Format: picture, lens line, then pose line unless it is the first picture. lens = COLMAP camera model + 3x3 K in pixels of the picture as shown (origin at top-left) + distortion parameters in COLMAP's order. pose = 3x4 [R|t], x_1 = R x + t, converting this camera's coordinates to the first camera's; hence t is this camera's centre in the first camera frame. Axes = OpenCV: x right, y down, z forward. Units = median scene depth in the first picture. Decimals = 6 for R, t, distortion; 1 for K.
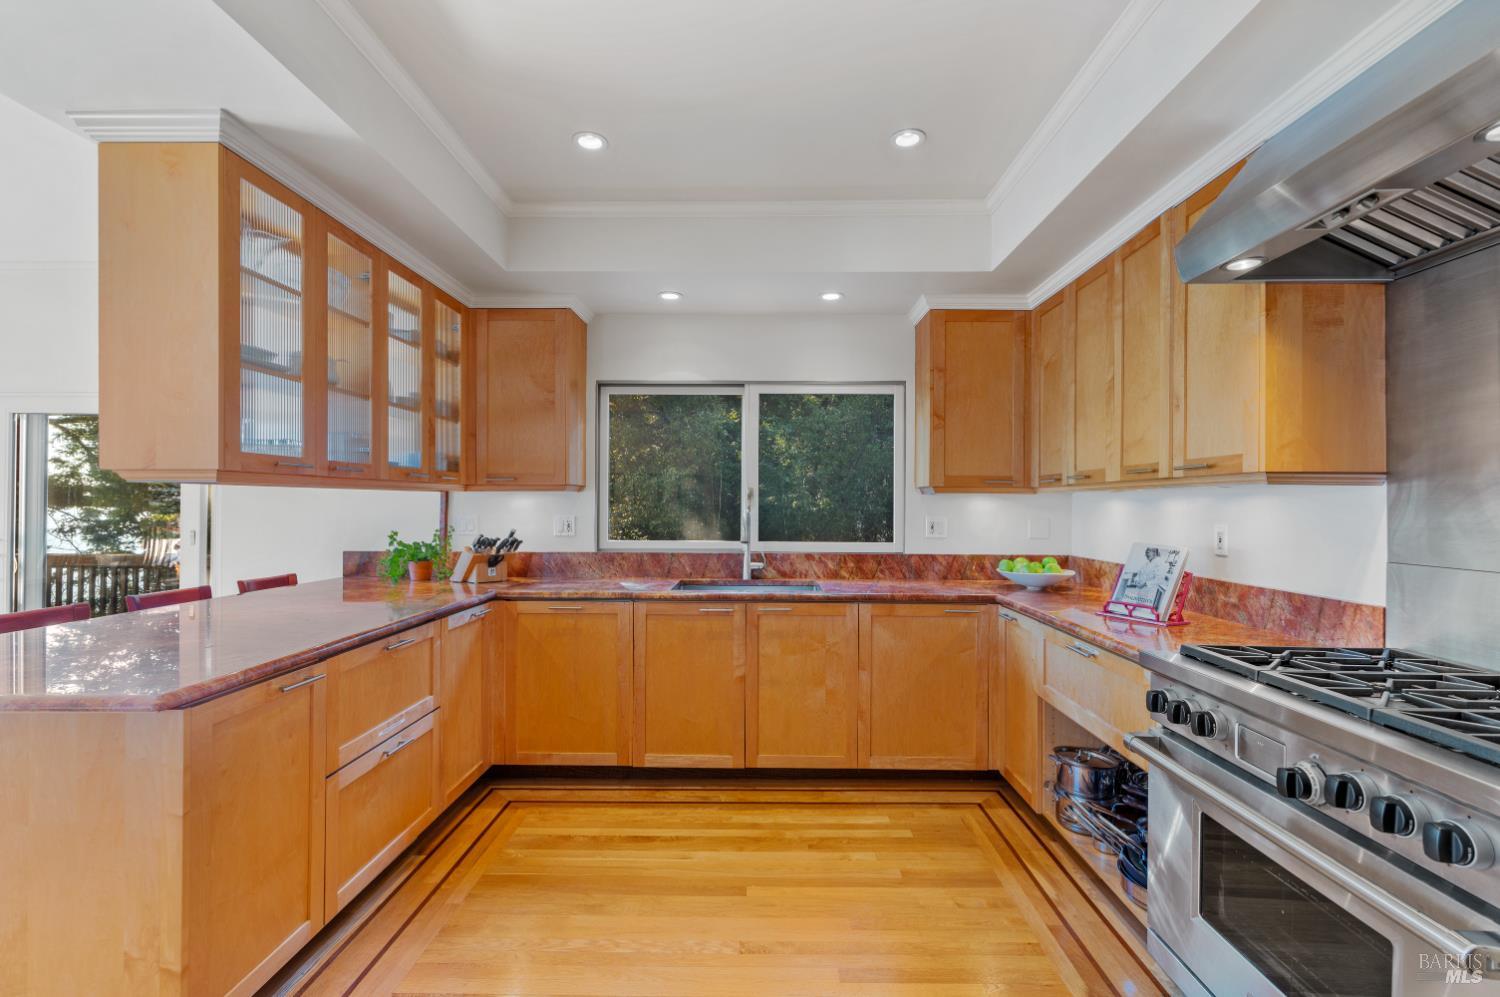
lens RADIAL K [[652.8, 0, 763.6], [0, 652.8, 504.6], [0, 0, 1]] dist [0.003280, -0.001586]
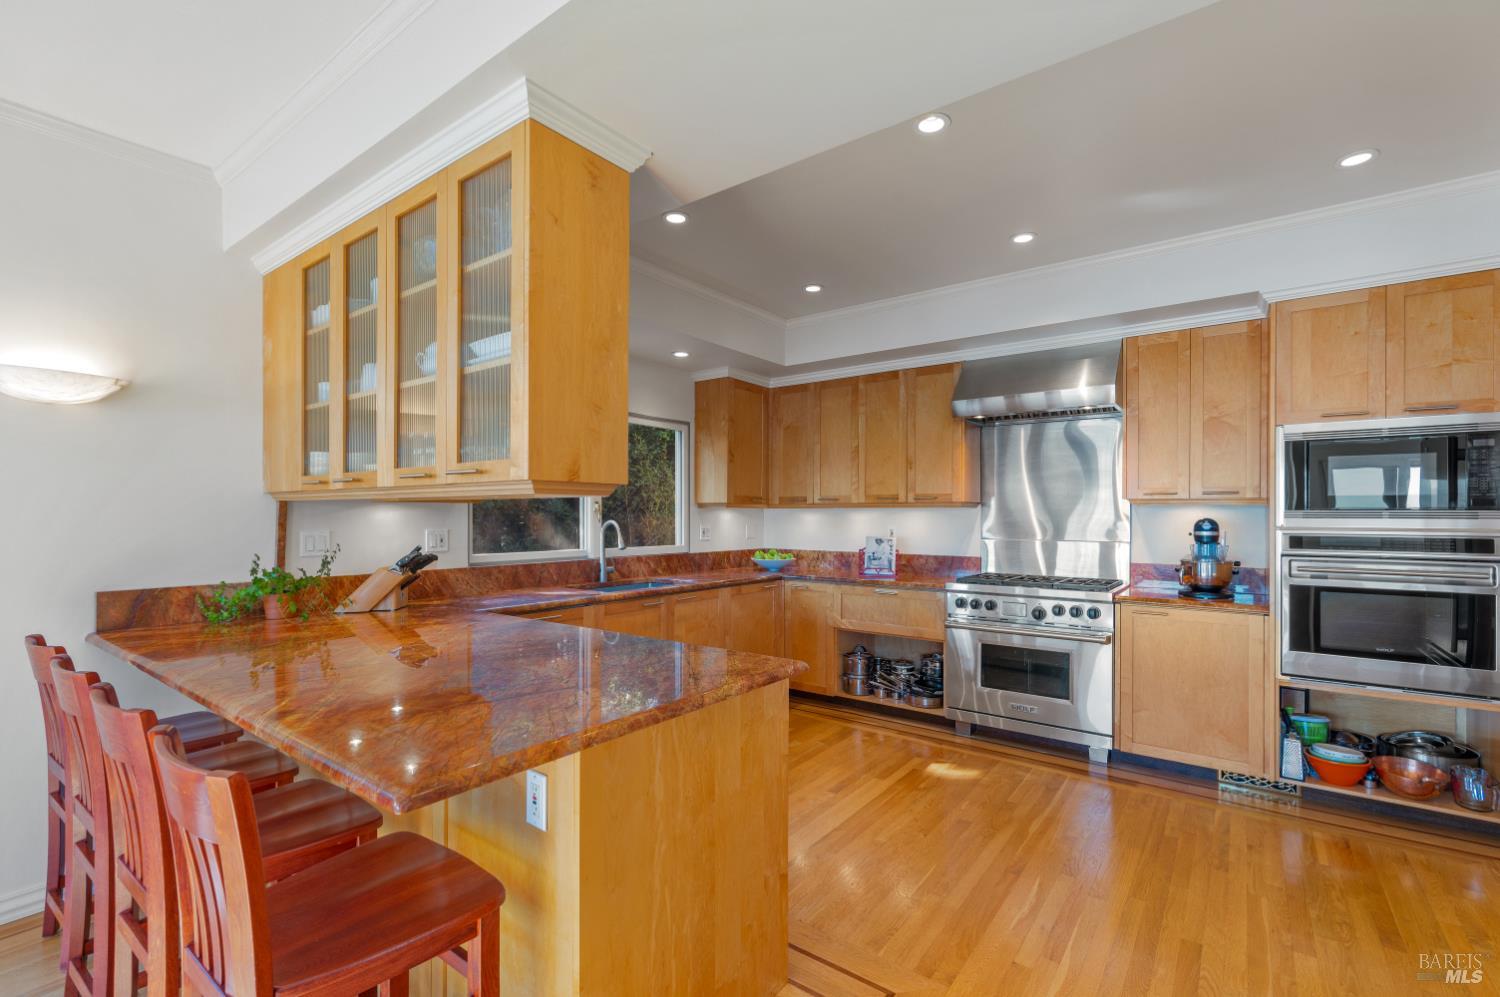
lens RADIAL K [[652.8, 0, 764.2], [0, 652.8, 511.9], [0, 0, 1]] dist [0.003280, -0.001586]
pose [[0.595345, 0.001157, 0.803469, -0.948062], [0.001941, 0.999994, -0.002878, -0.004839], [-0.803468, 0.003273, 0.595339, 0.116062]]
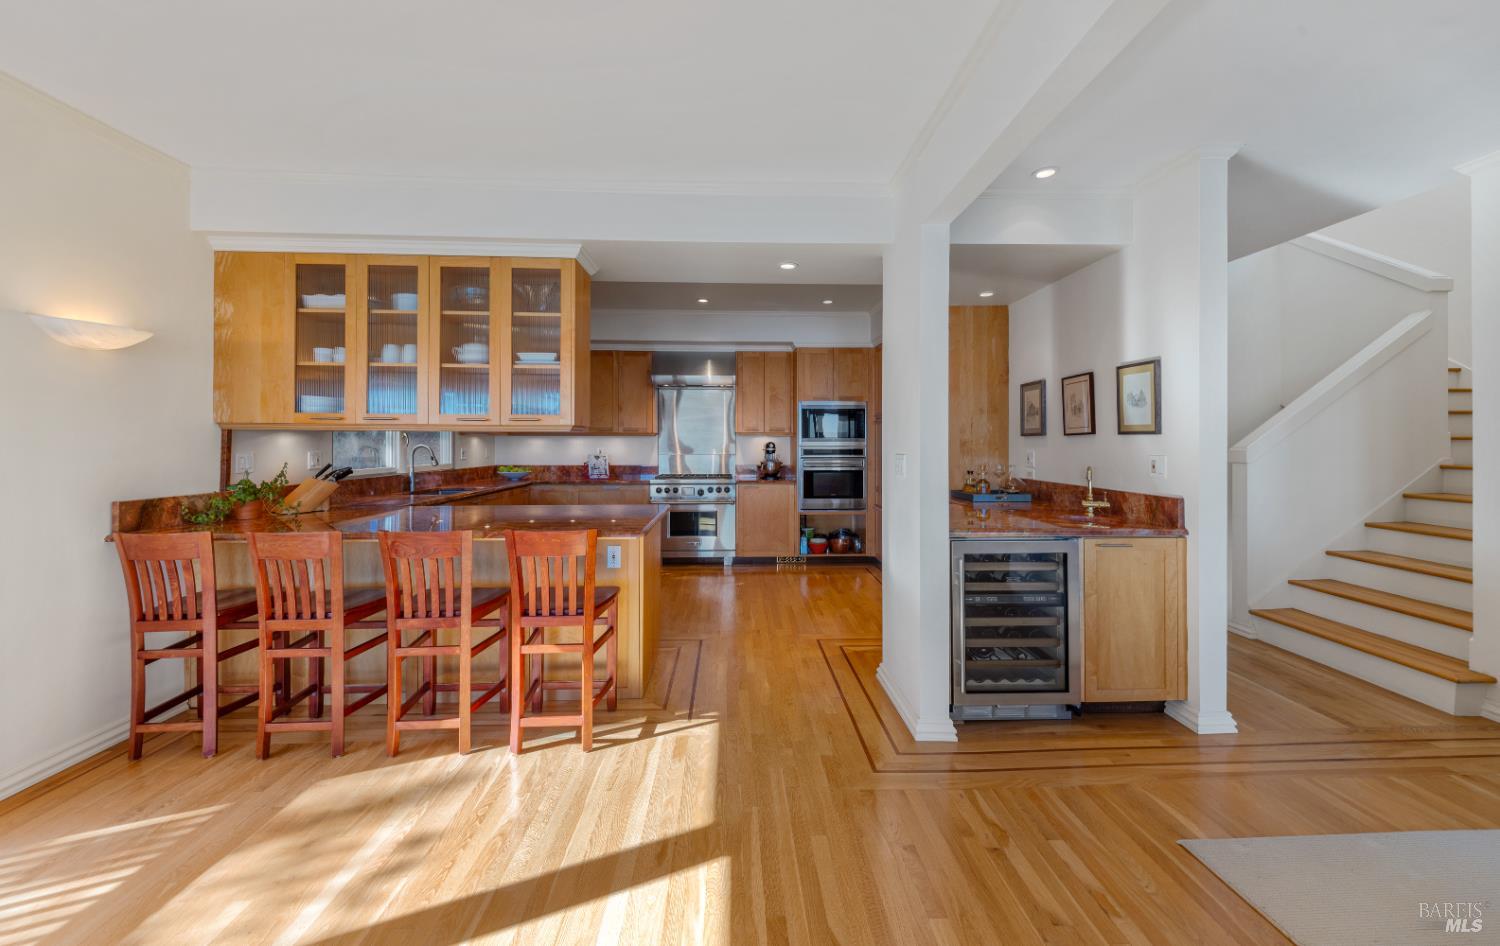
lens RADIAL K [[553.0, 0, 764.6], [0, 553.0, 436.3], [0, 0, 1]] dist [0.001879, 0.000103]
pose [[-0.042260, 0.005493, 0.999092, -1.636607], [0.001237, 0.999984, -0.005445, -0.005056], [-0.999106, 0.001006, -0.042266, 0.290015]]
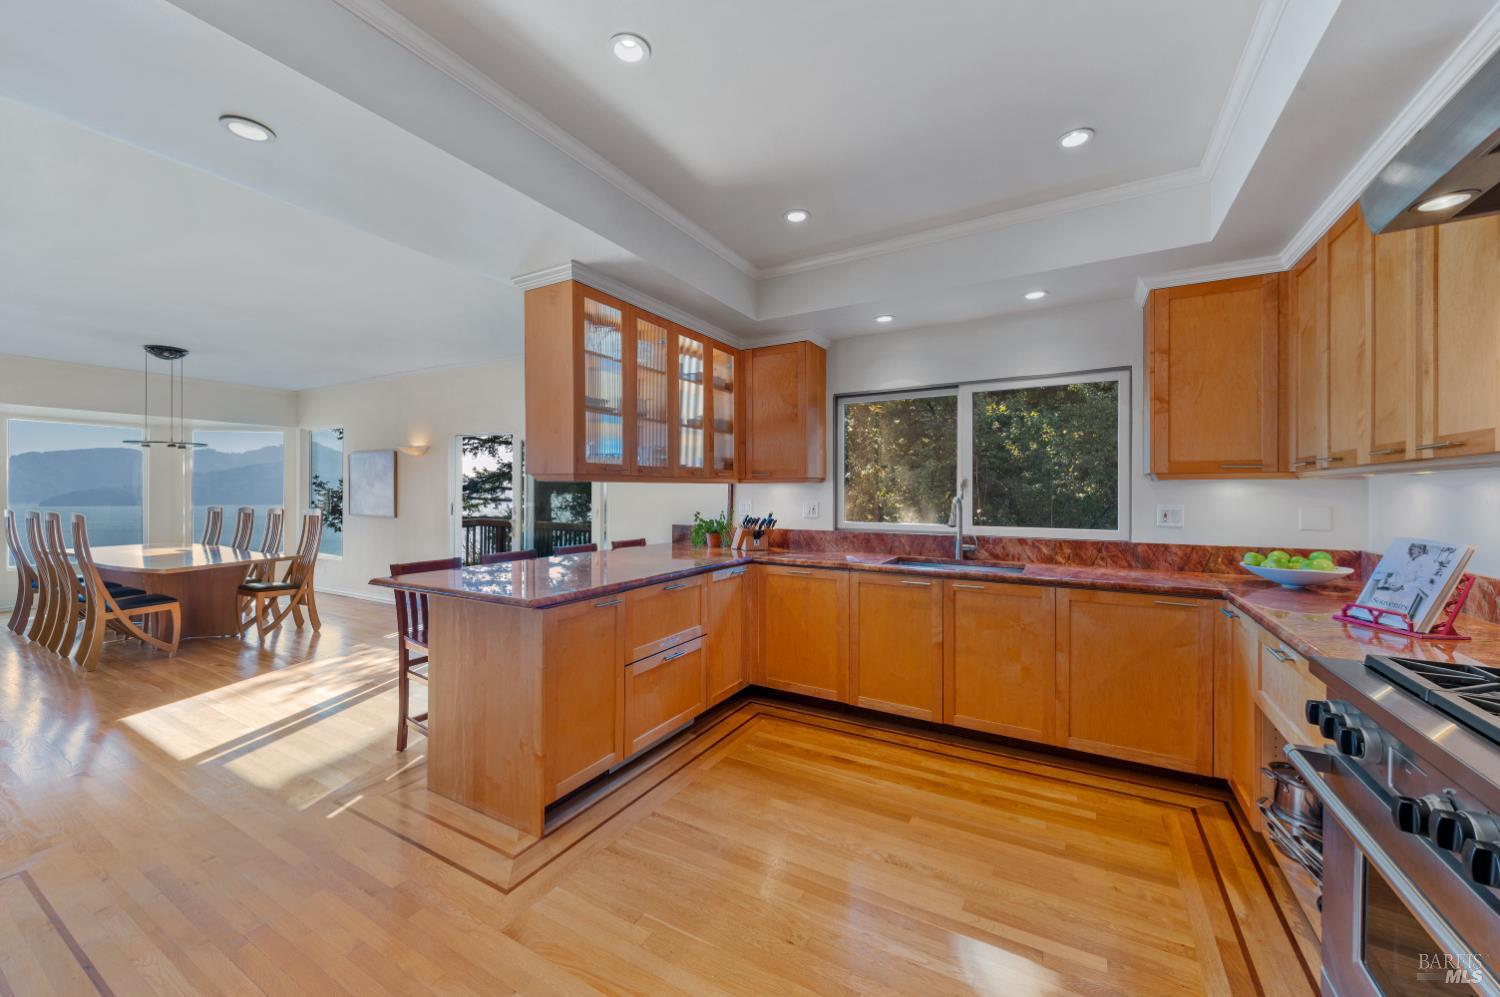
lens RADIAL K [[571.5, 0, 753.0], [0, 571.5, 491.6], [0, 0, 1]] dist [-0.000472, -0.002414]
pose [[0.868777, -0.003757, -0.495189, 0.186284], [0.003075, 0.999993, -0.002193, -0.000537], [0.495194, 0.000382, 0.868782, -0.031473]]
